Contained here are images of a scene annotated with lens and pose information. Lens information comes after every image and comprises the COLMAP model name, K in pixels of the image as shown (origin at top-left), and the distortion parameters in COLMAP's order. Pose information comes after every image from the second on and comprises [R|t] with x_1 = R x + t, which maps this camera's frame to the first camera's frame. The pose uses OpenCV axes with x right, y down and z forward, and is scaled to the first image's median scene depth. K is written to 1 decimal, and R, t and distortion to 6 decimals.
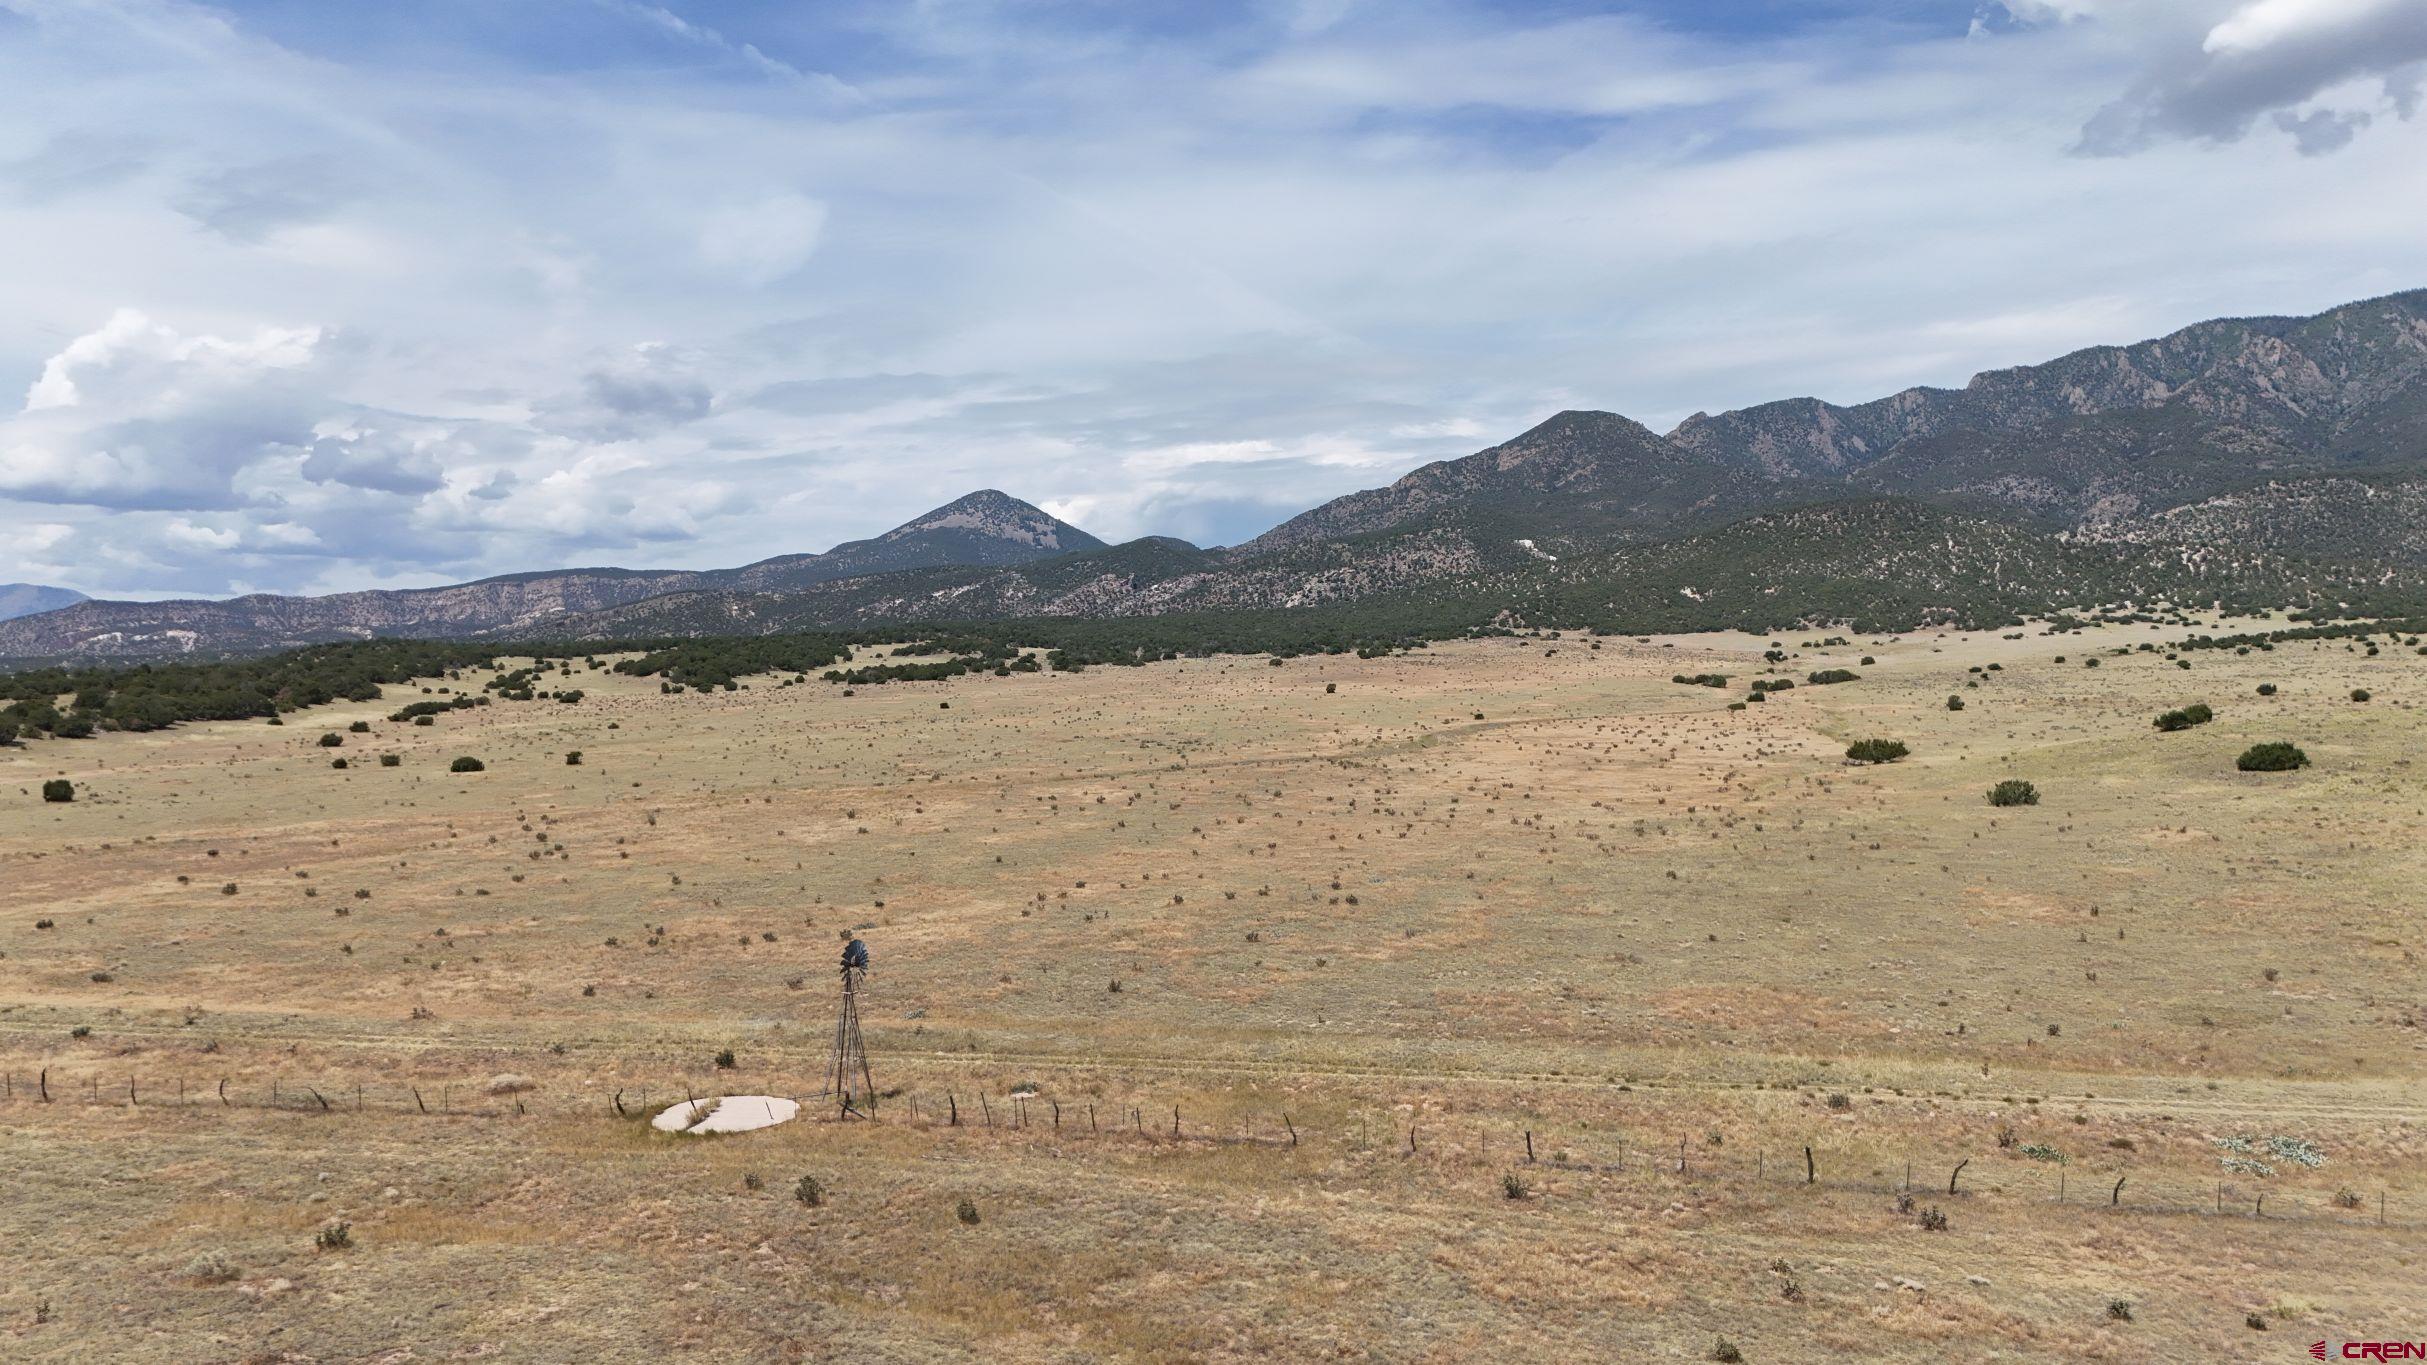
lens RADIAL K [[1780.8, 0, 1202.7], [0, 1780.8, 685.2], [0, 0, 1]] dist [0.085724, -0.089746]
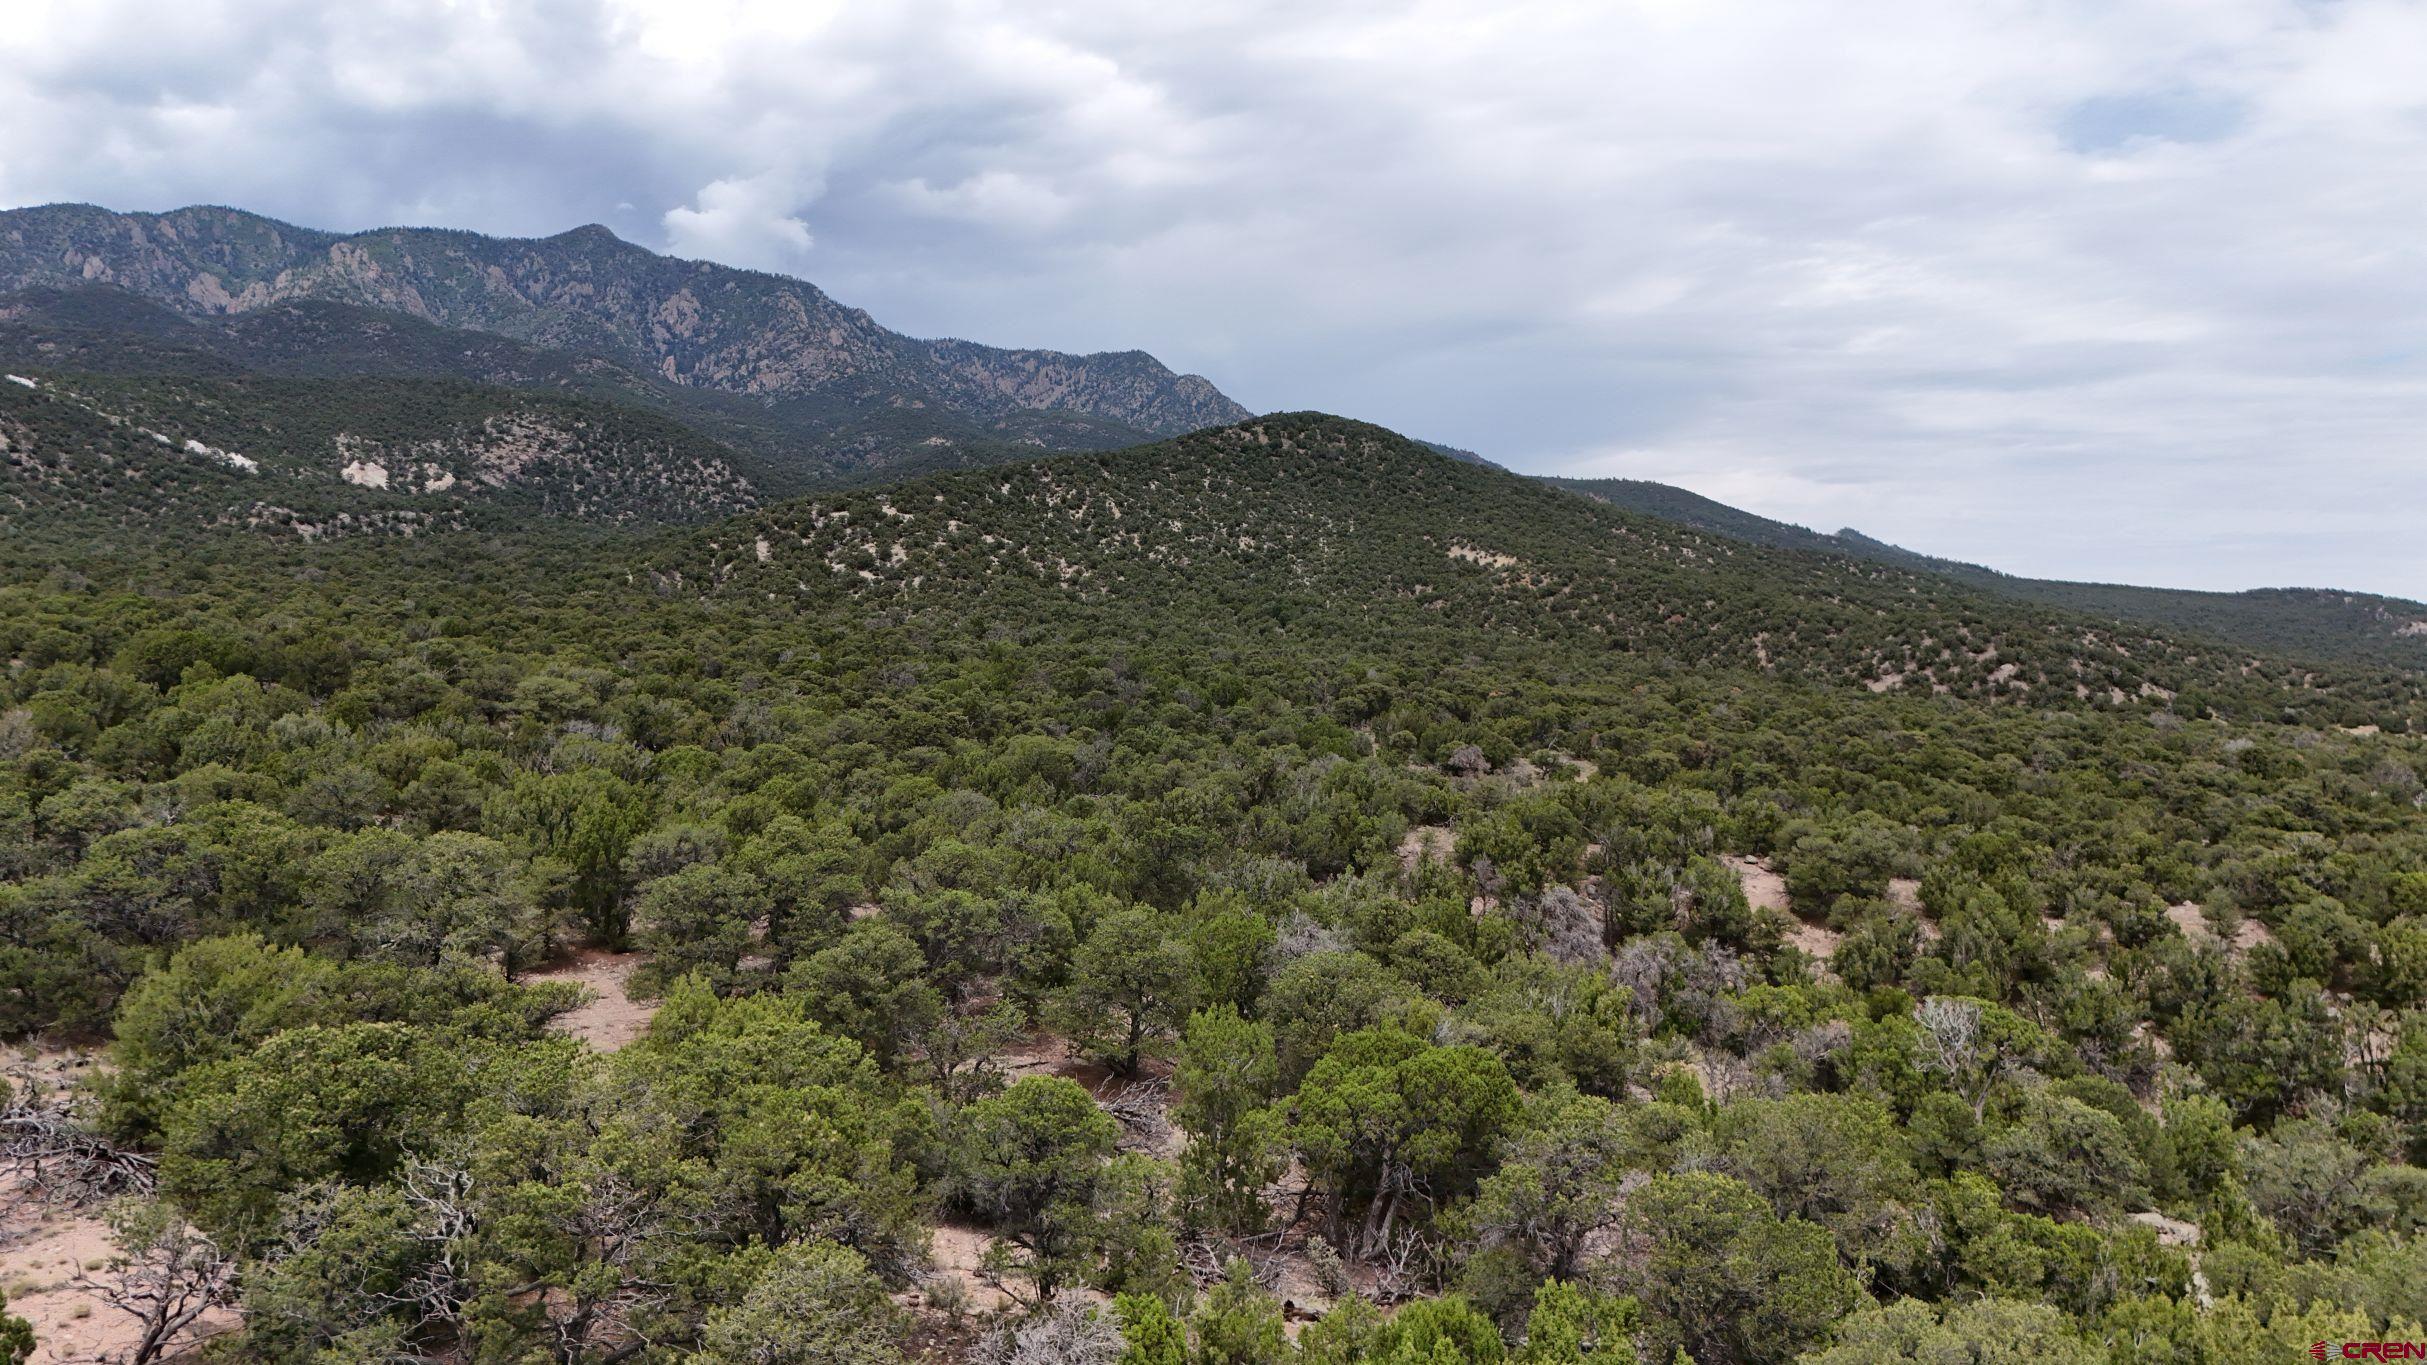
lens RADIAL K [[1798.0, 0, 1211.2], [0, 1798.0, 687.5], [0, 0, 1]] dist [0.064753, -0.053927]
pose [[0.305966, -0.013017, 0.951953, -0.082194], [-0.008188, 0.999834, 0.016303, -0.018077], [-0.952007, -0.012782, 0.305809, 0.505531]]
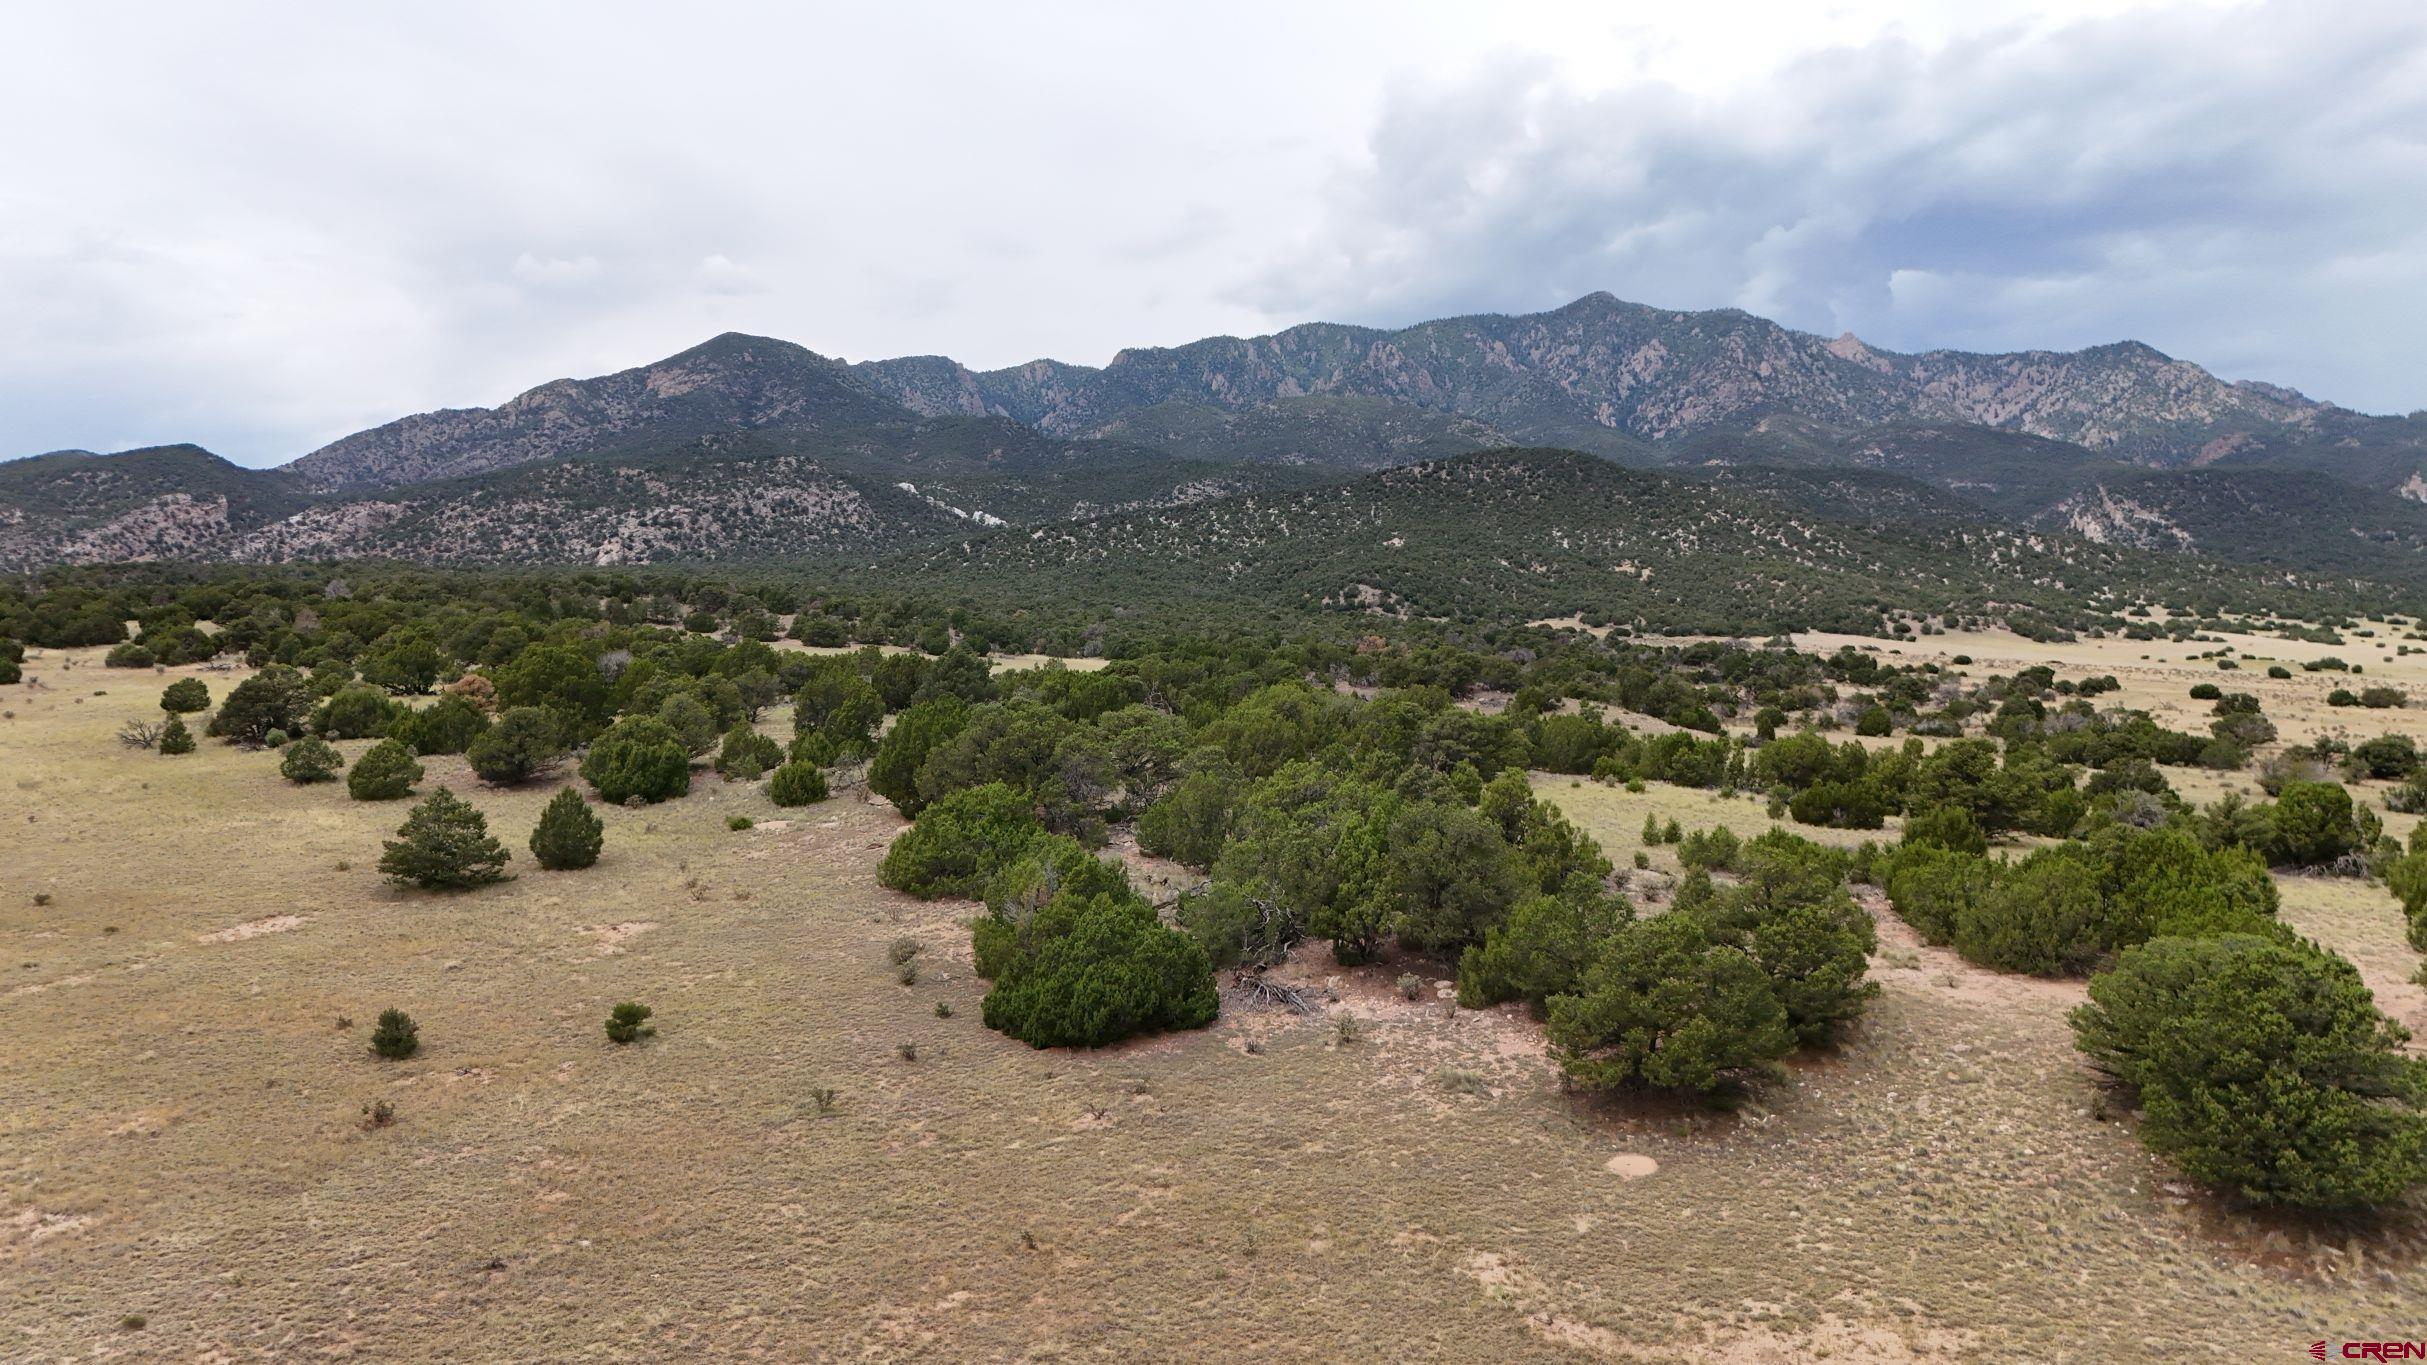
lens RADIAL K [[1798.9, 0, 1217.3], [0, 1798.9, 689.4], [0, 0, 1]] dist [0.080895, -0.120310]
pose [[0.824303, 0.000568, 0.566149, -0.095048], [-0.008761, 0.999893, 0.011753, -0.007018], [-0.566081, -0.014649, 0.824219, 0.264039]]
